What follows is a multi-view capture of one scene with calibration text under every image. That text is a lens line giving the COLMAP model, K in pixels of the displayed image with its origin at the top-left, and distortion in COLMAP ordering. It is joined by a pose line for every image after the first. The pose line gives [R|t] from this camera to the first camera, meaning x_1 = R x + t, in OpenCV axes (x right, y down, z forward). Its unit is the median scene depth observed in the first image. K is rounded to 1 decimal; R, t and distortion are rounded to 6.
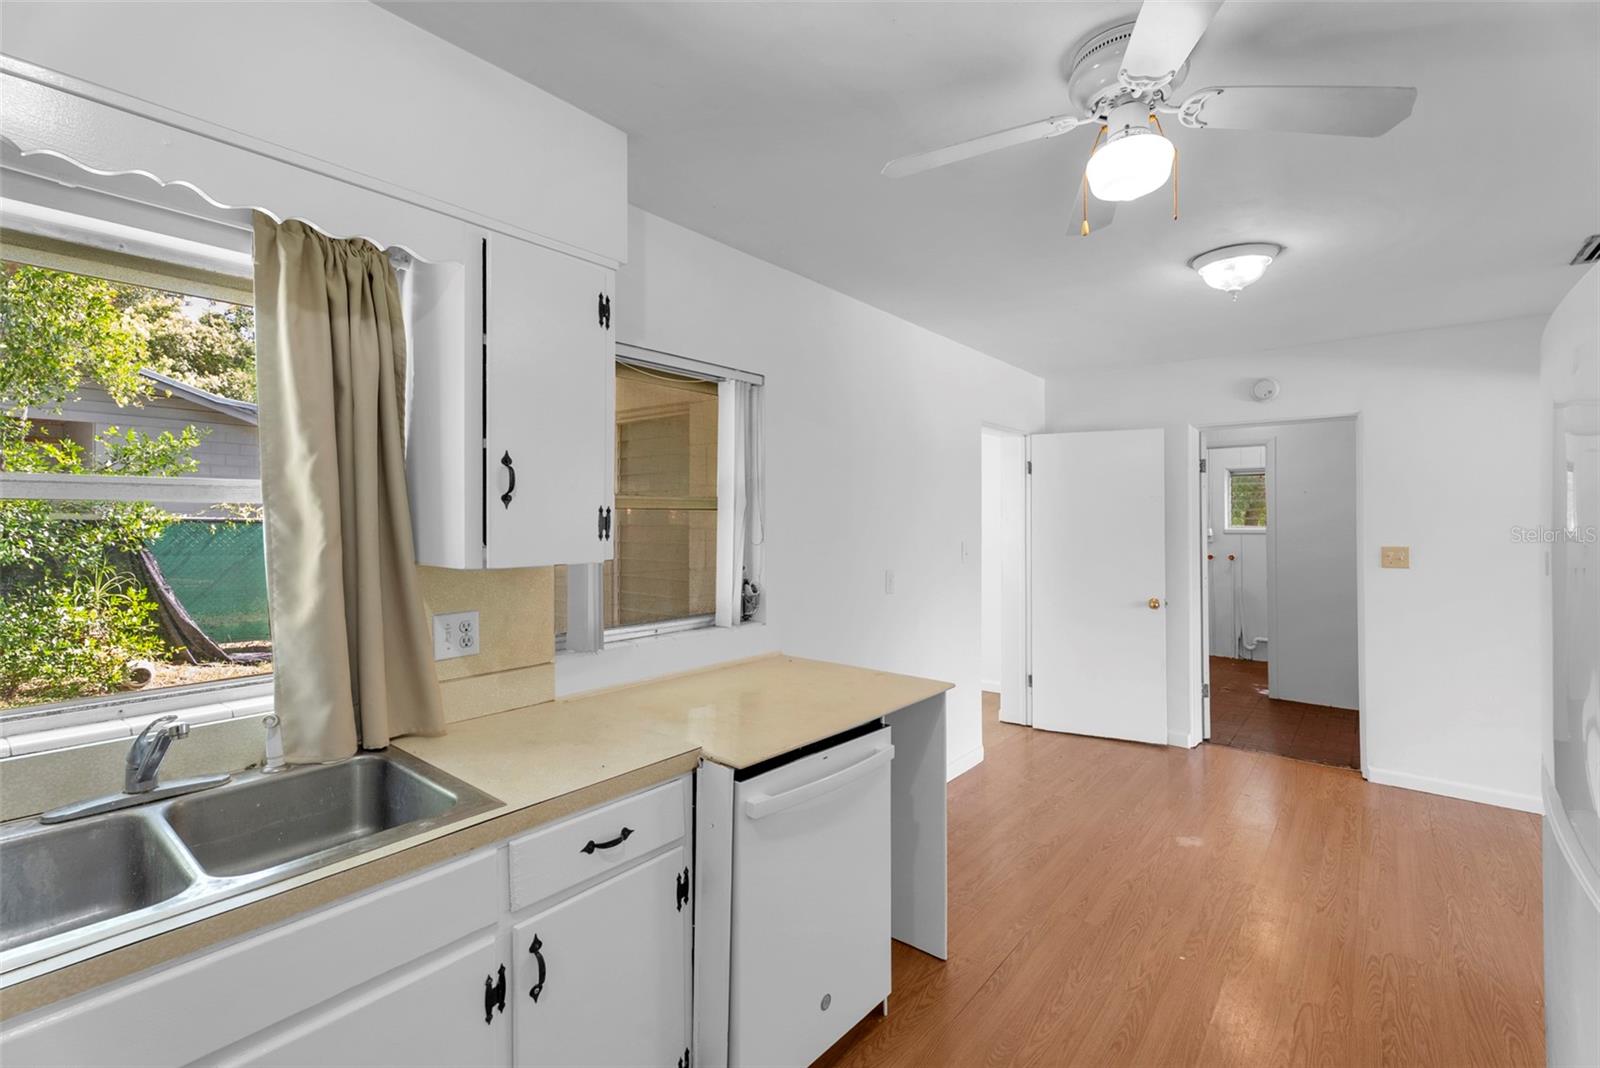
lens RADIAL K [[698.1, 0, 798.4], [0, 698.1, 521.4], [0, 0, 1]] dist [-0.000146, -0.000240]
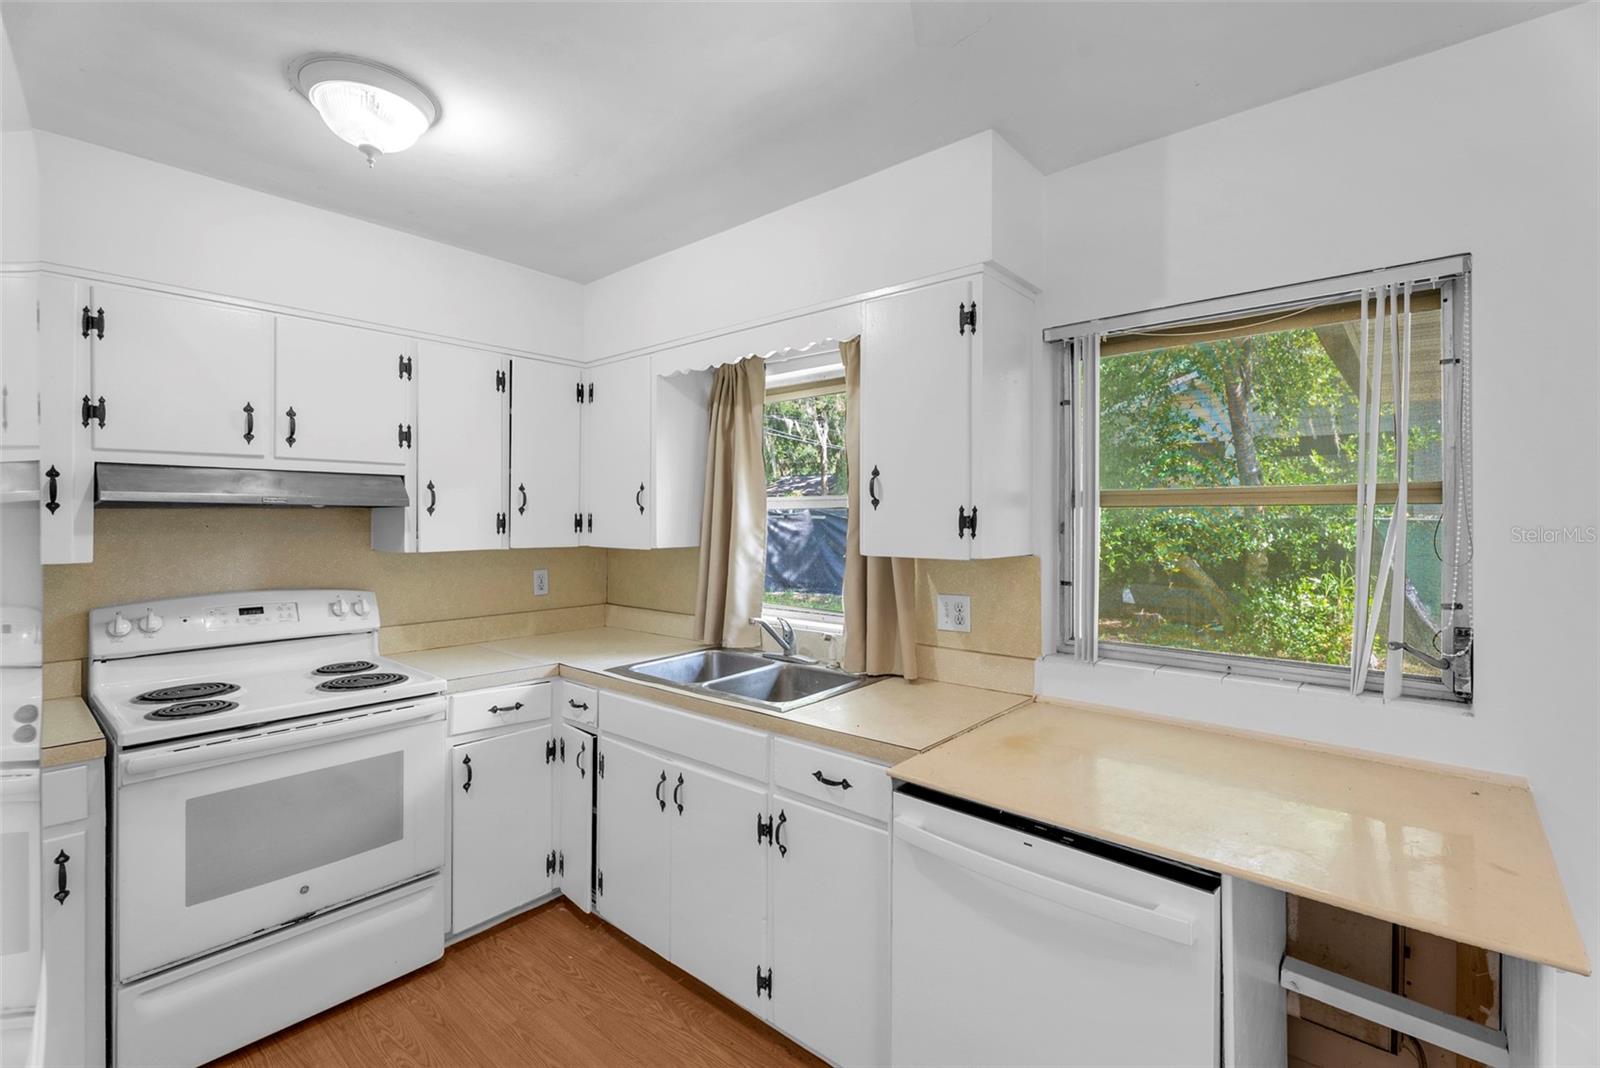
lens RADIAL K [[728.3, 0, 806.2], [0, 728.3, 514.7], [0, 0, 1]] dist [0.003327, 0.000524]
pose [[-0.014870, -0.003437, -0.999884, 0.778973], [-0.000953, 0.999994, -0.003423, -0.005033], [0.999889, 0.000902, -0.014873, 0.746100]]
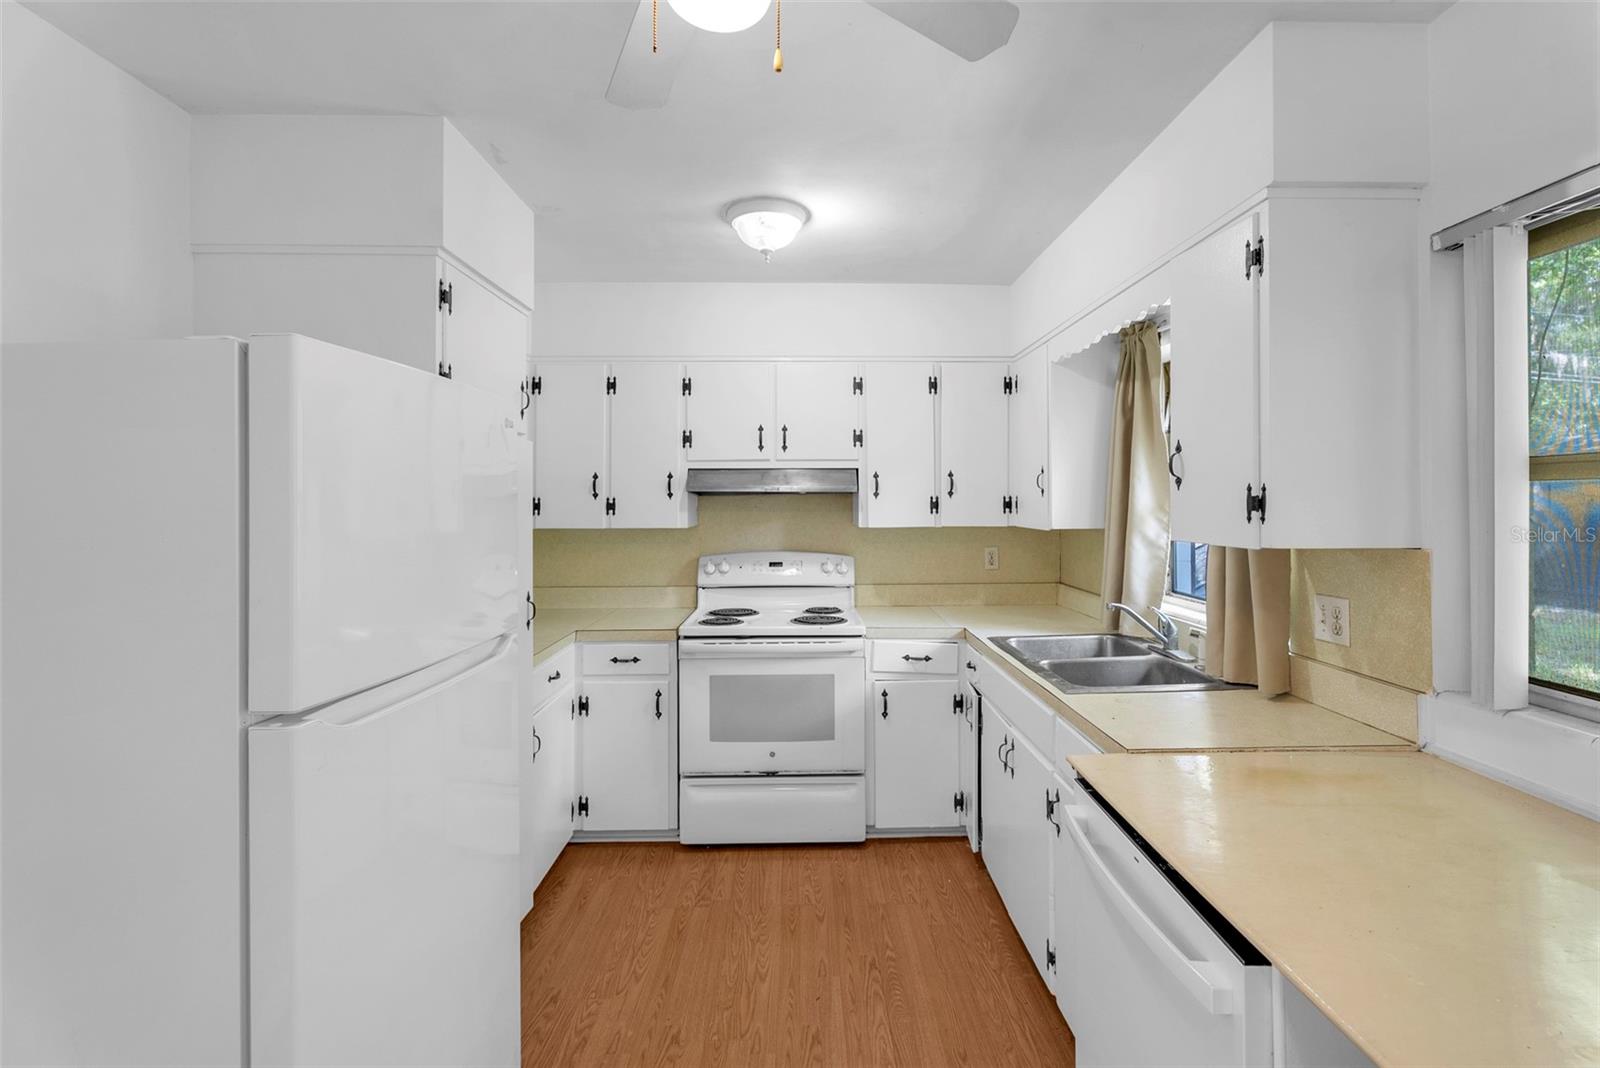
lens RADIAL K [[743.4, 0, 805.1], [0, 743.4, 489.1], [0, 0, 1]] dist [-0.001153, 0.000474]
pose [[-0.756287, -0.005244, -0.654219, 0.712200], [0.005984, 0.999871, -0.014932, -0.005236], [0.654212, -0.015208, -0.756158, 1.276935]]
